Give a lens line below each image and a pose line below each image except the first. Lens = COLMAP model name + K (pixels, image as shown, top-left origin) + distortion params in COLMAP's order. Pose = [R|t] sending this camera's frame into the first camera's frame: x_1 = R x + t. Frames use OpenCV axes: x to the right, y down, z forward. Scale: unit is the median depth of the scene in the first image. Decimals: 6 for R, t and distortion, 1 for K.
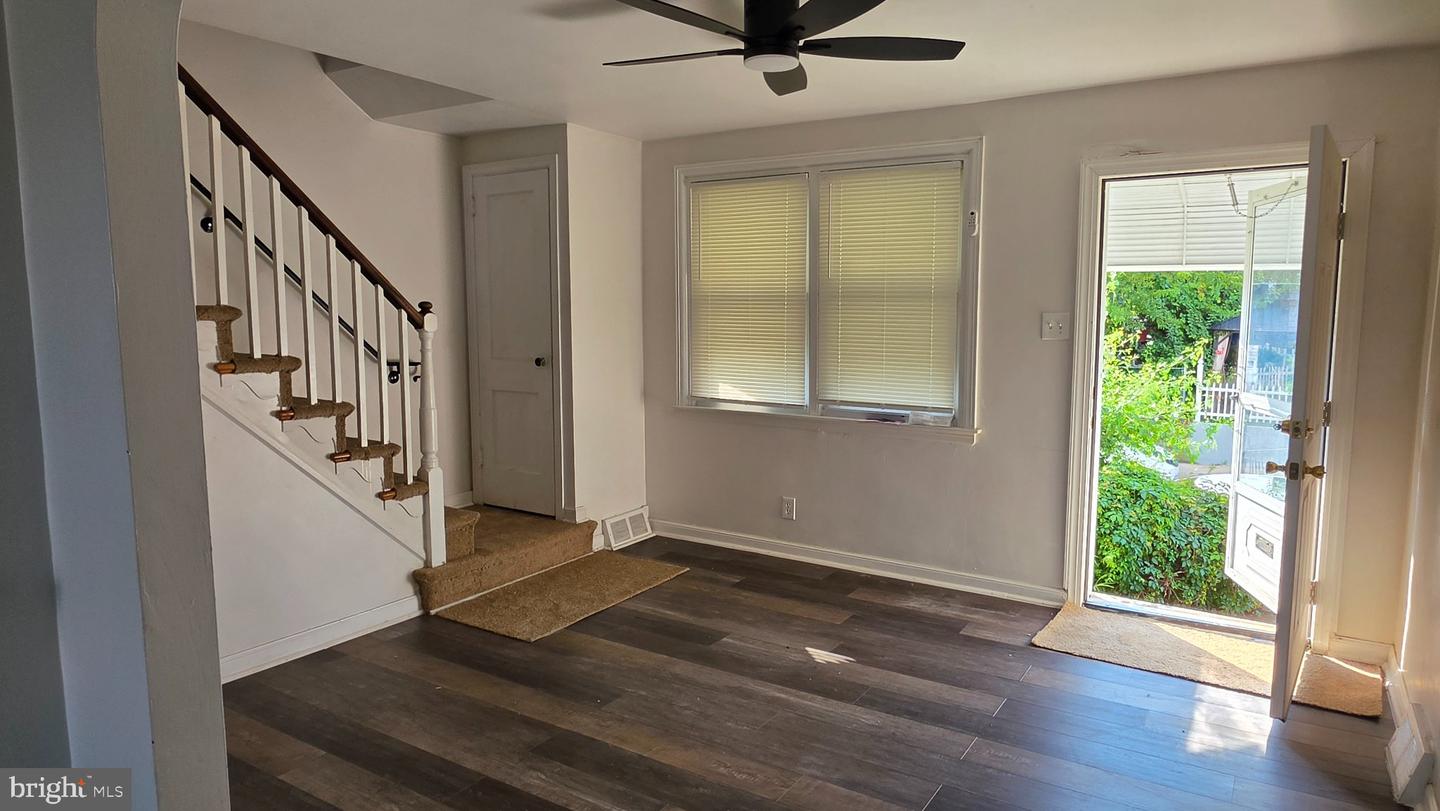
lens RADIAL K [[894.0, 0, 721.8], [0, 894.0, 400.5], [0, 0, 1]] dist [0.004808, 0.000929]
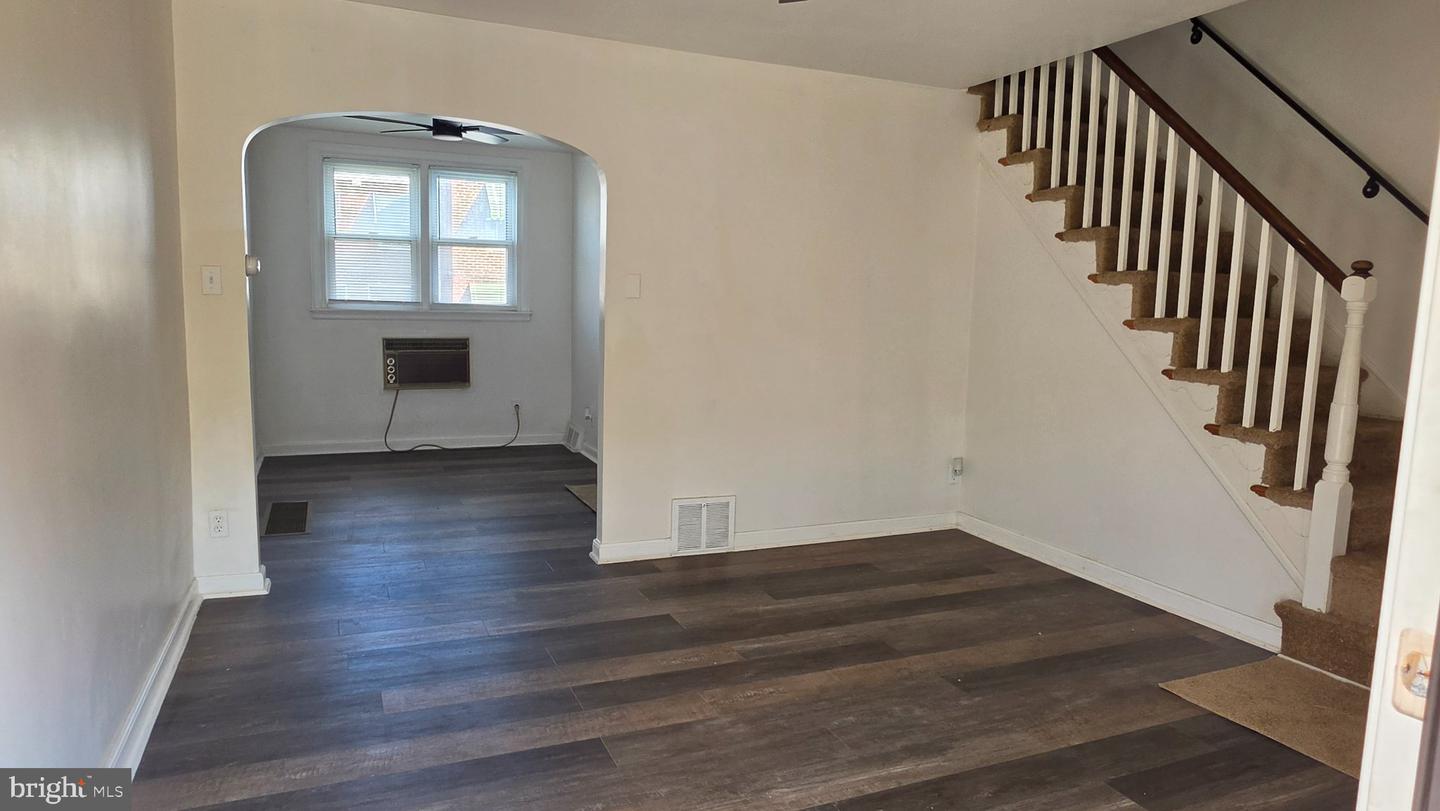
lens RADIAL K [[894.0, 0, 721.2], [0, 894.0, 407.9], [0, 0, 1]] dist [0.004808, 0.000929]
pose [[-0.556068, 0.083604, -0.826921, 0.688690], [-0.115972, 0.977390, 0.176803, -0.070572], [0.823006, 0.194215, -0.533799, 1.143087]]
